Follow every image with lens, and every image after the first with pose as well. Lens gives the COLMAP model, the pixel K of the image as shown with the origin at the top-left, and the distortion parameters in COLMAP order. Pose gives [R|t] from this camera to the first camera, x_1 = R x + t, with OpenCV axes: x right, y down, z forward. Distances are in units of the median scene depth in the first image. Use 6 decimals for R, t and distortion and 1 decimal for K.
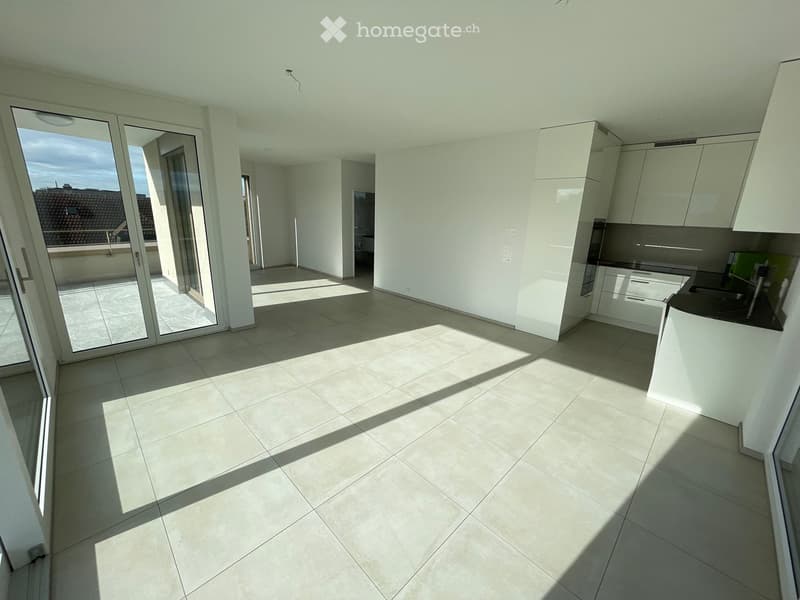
lens RADIAL K [[323.3, 0, 399.7], [0, 323.3, 298.9], [0, 0, 1]] dist [-0.000296, -0.000082]
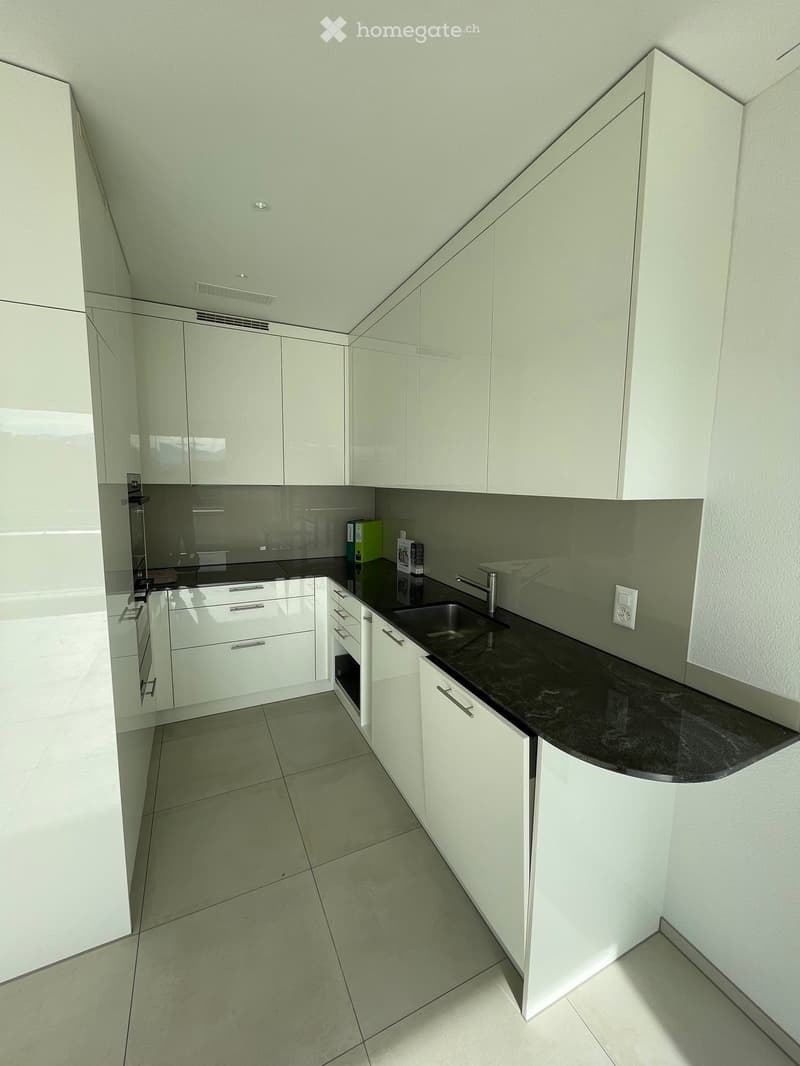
lens RADIAL K [[430.9, 0, 399.4], [0, 430.9, 530.6], [0, 0, 1]] dist [-0.000296, -0.000082]
pose [[0.325693, -0.140476, 0.934982, 0.405845], [0.239177, 0.968977, 0.062268, -0.225673], [-0.914723, 0.203346, 0.349188, 0.889965]]
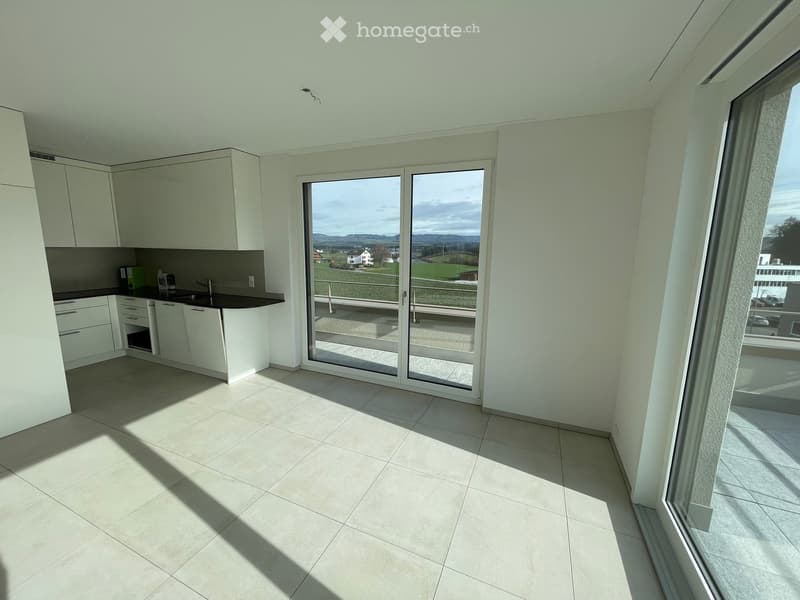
lens RADIAL K [[323.3, 0, 399.7], [0, 323.3, 298.9], [0, 0, 1]] dist [-0.000296, -0.000082]
pose [[-0.372819, -0.193103, 0.907589, -0.559168], [0.210499, 0.935005, 0.285405, -0.228017], [-0.903713, 0.297451, -0.307939, 0.709222]]
